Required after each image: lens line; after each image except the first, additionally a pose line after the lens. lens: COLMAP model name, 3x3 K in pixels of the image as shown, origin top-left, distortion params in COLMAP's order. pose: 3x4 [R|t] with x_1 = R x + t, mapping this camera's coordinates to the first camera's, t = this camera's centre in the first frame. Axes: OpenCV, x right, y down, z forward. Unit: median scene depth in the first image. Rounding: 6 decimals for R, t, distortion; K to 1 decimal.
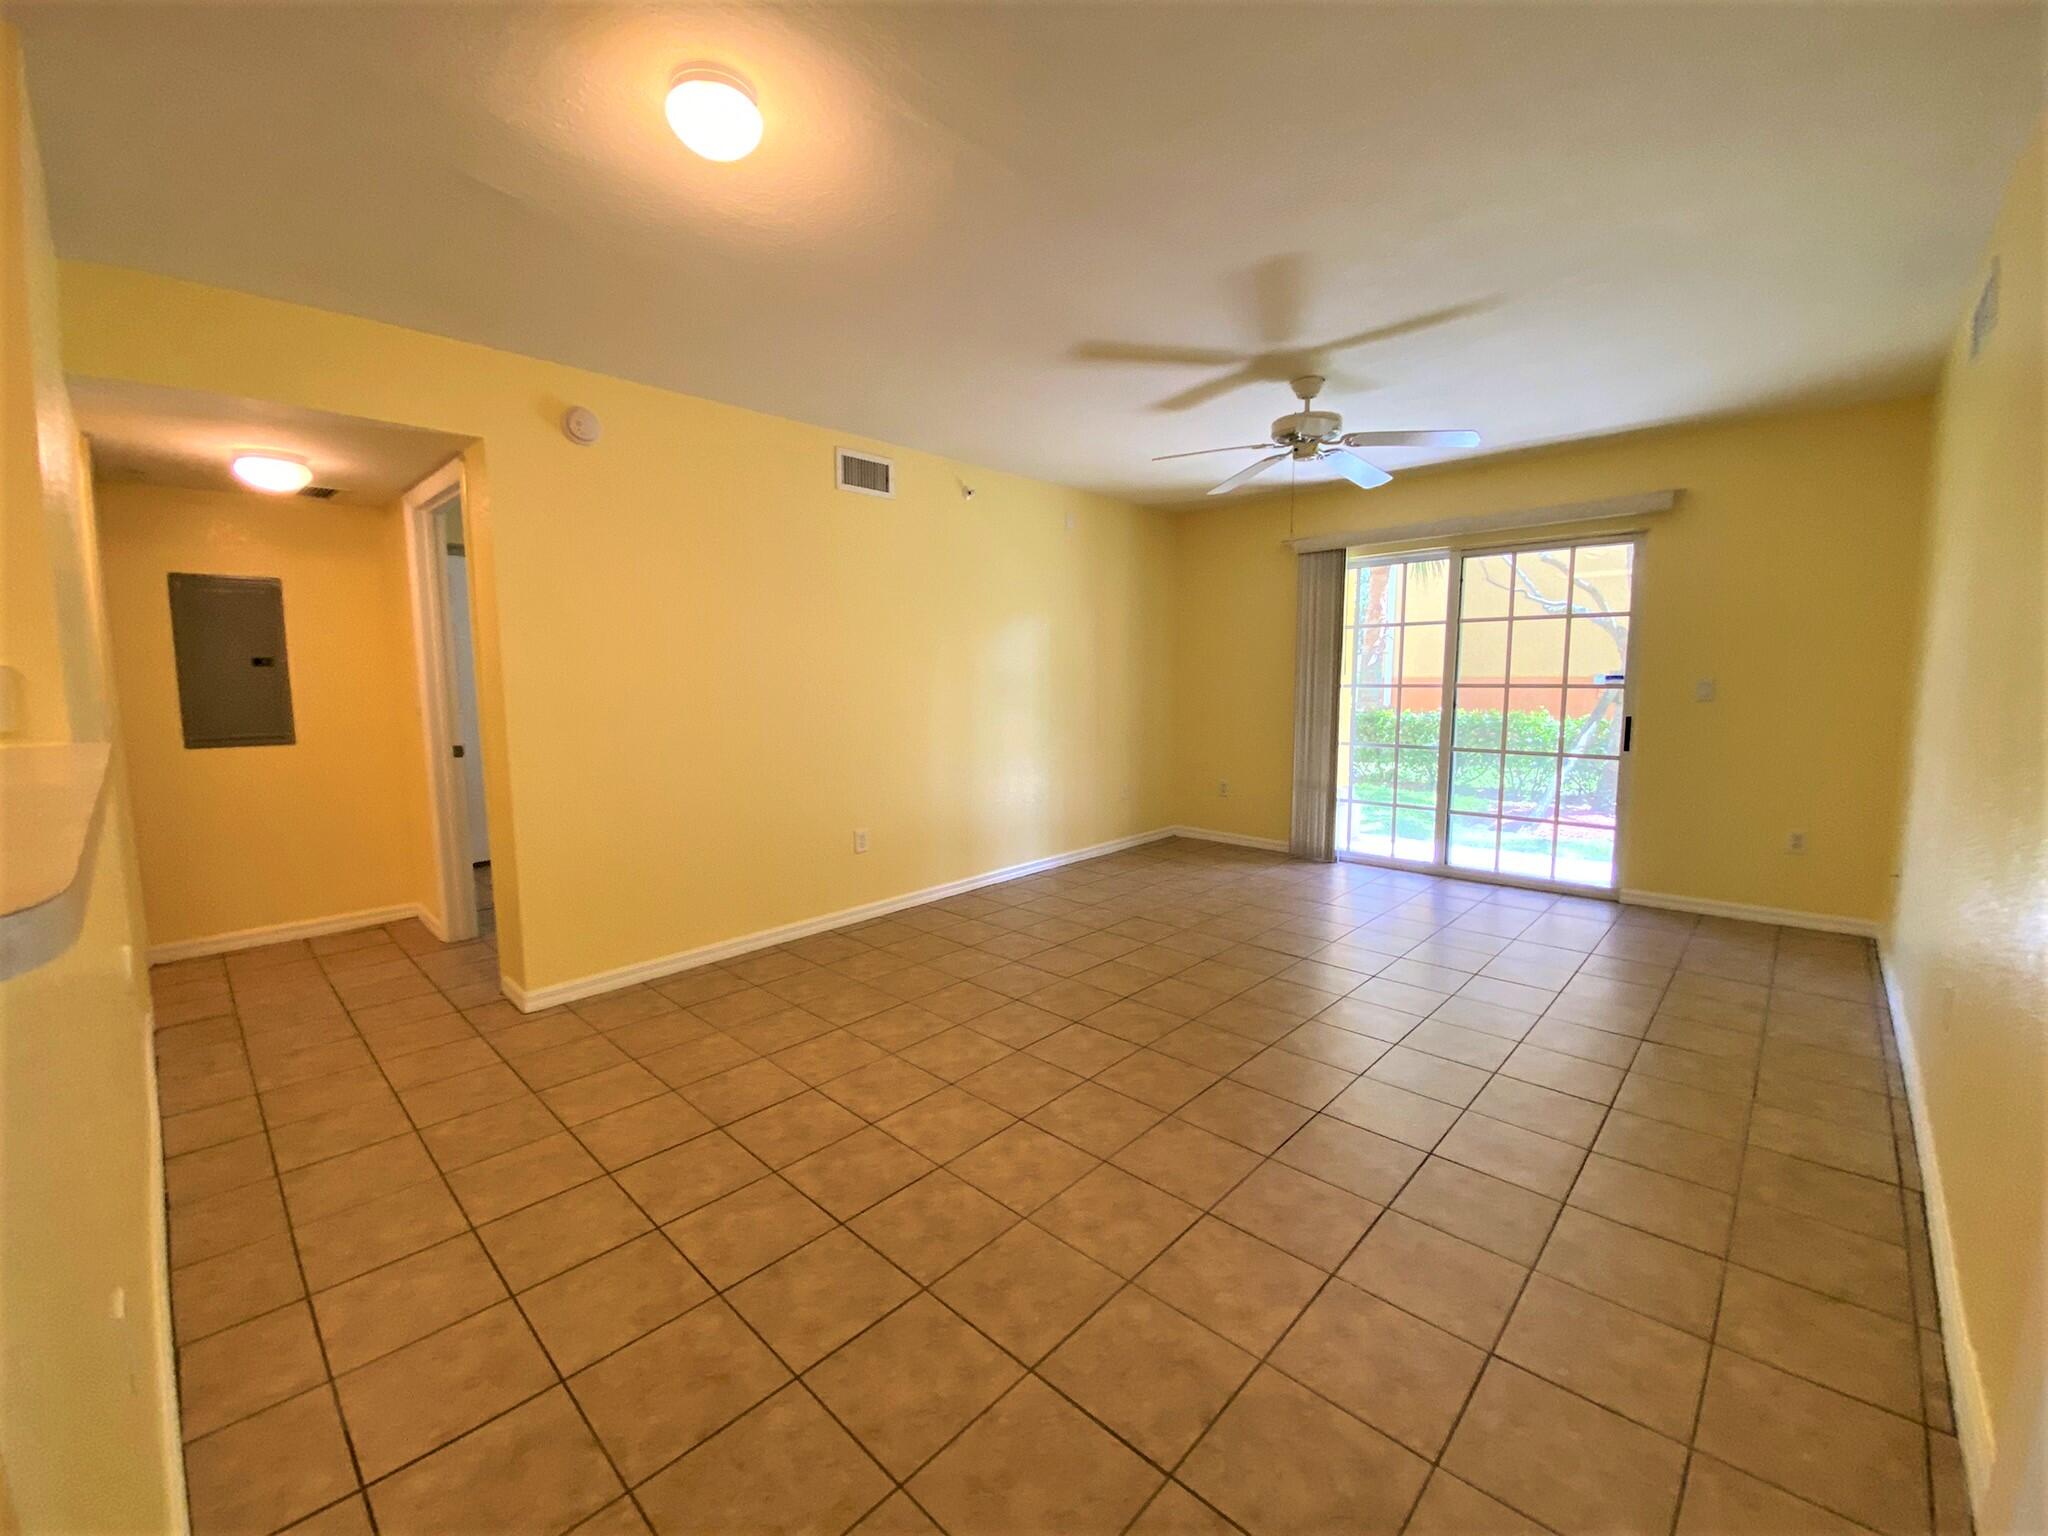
lens RADIAL K [[838.0, 0, 1016.2], [0, 838.0, 762.2], [0, 0, 1]] dist [0.011979, -0.000768]
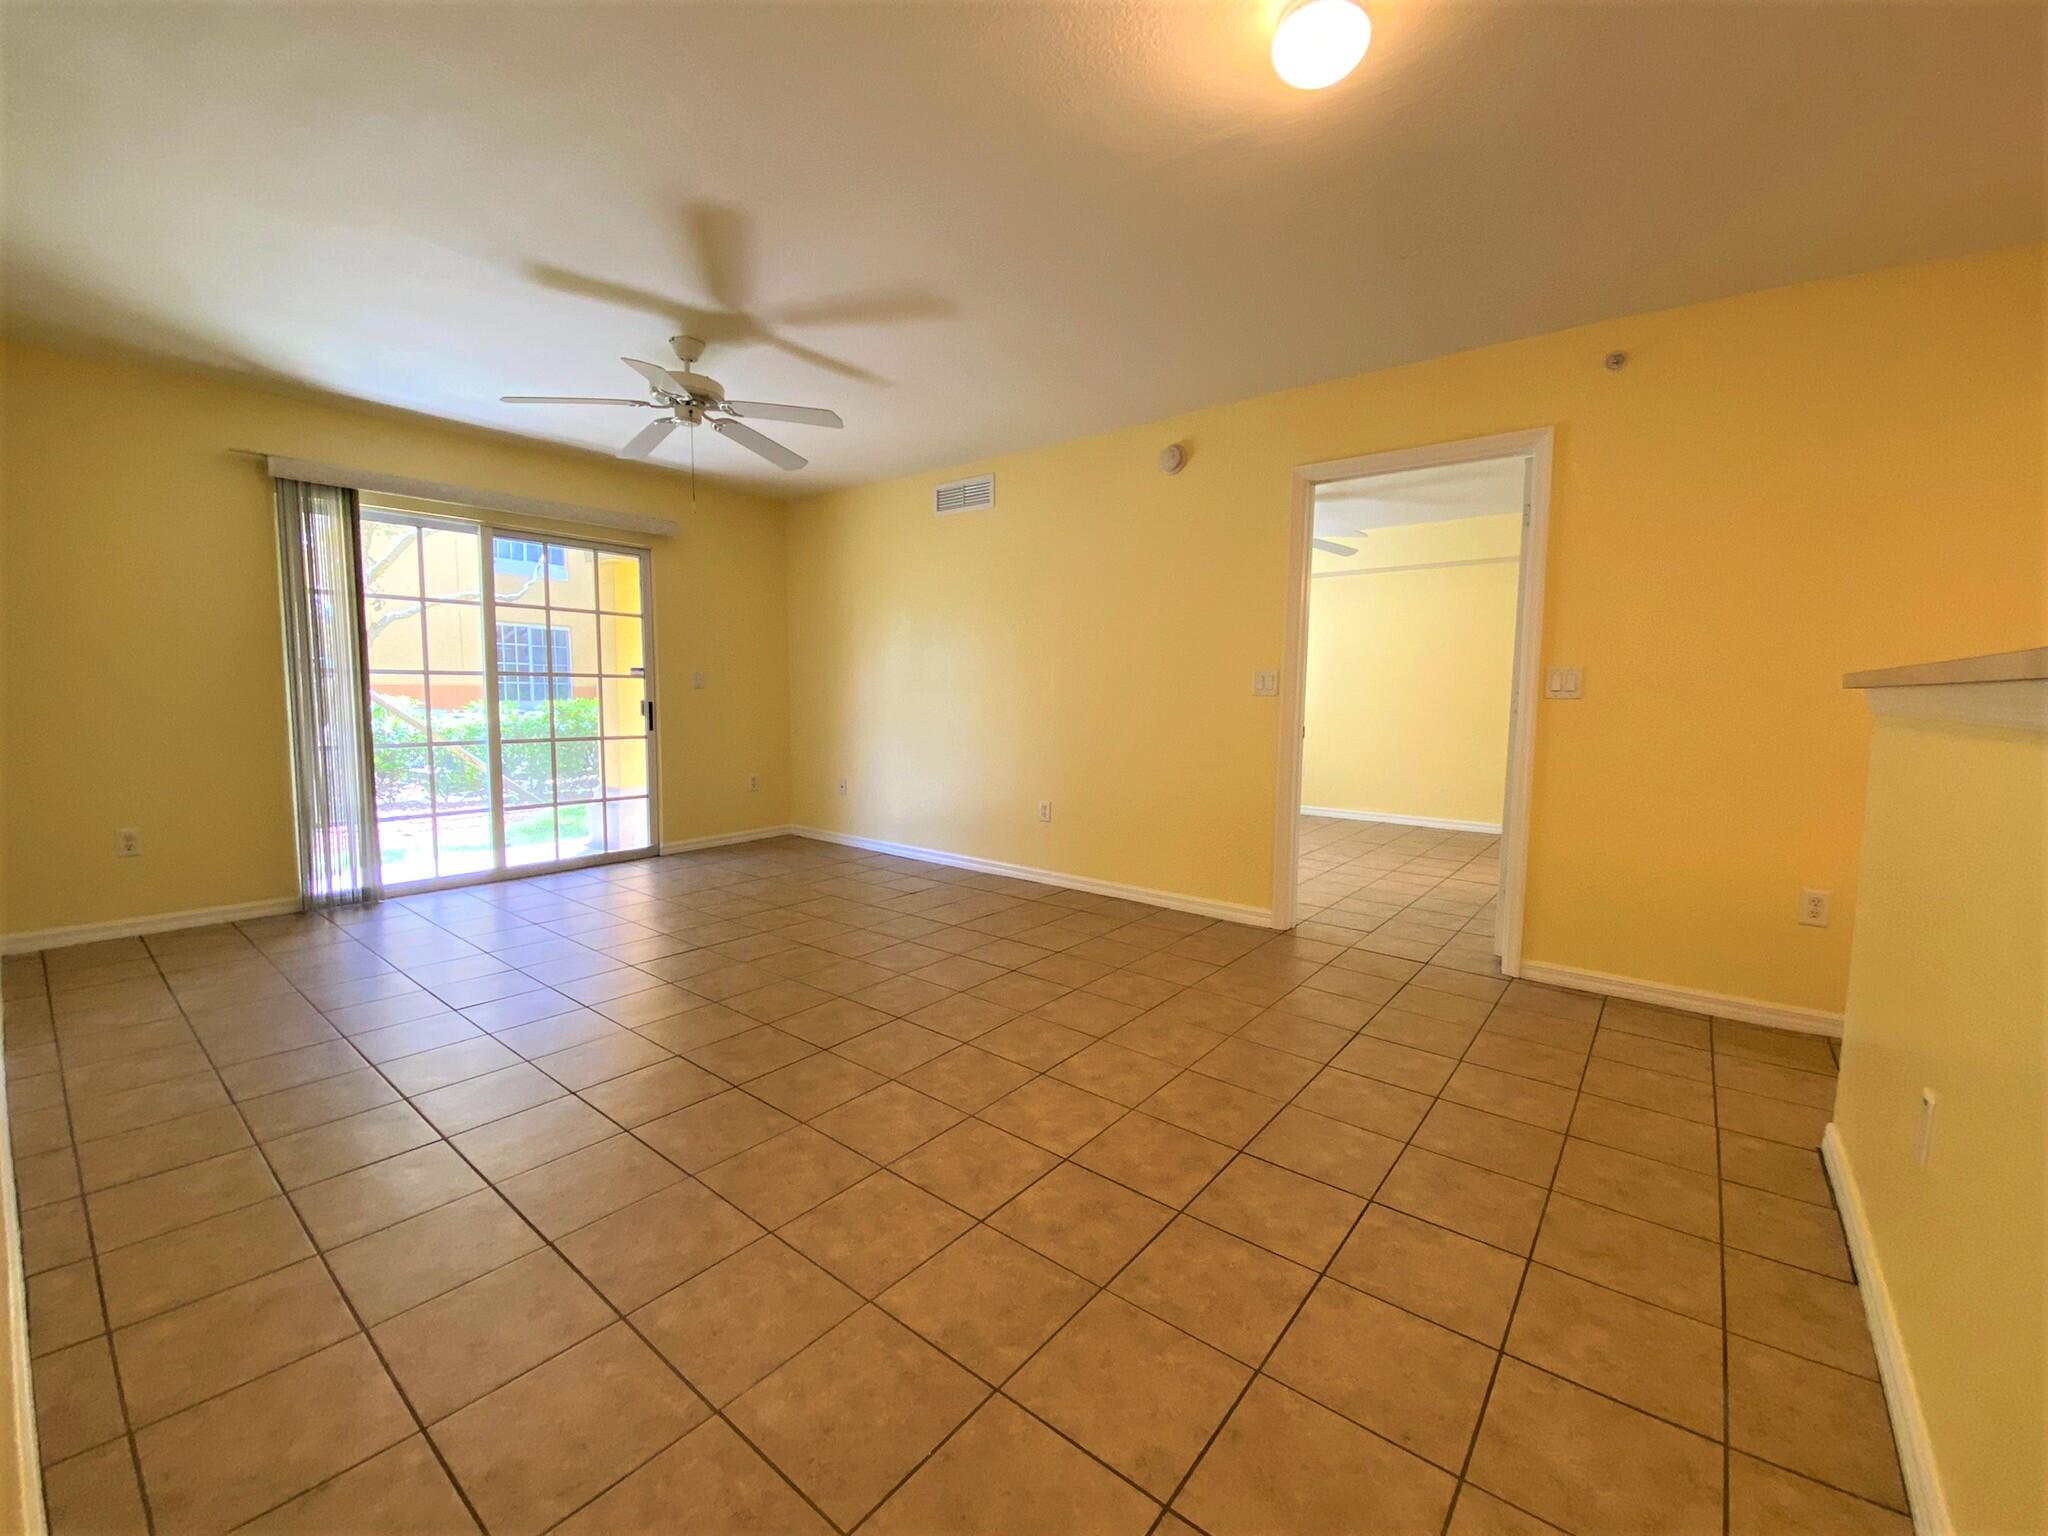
lens RADIAL K [[838.0, 0, 1017.8], [0, 838.0, 765.1], [0, 0, 1]] dist [0.011979, -0.000768]
pose [[-0.088145, -0.082206, 0.992710, -0.721896], [0.099114, 0.990919, 0.090858, -0.028618], [-0.991164, 0.106400, -0.079197, 0.801950]]
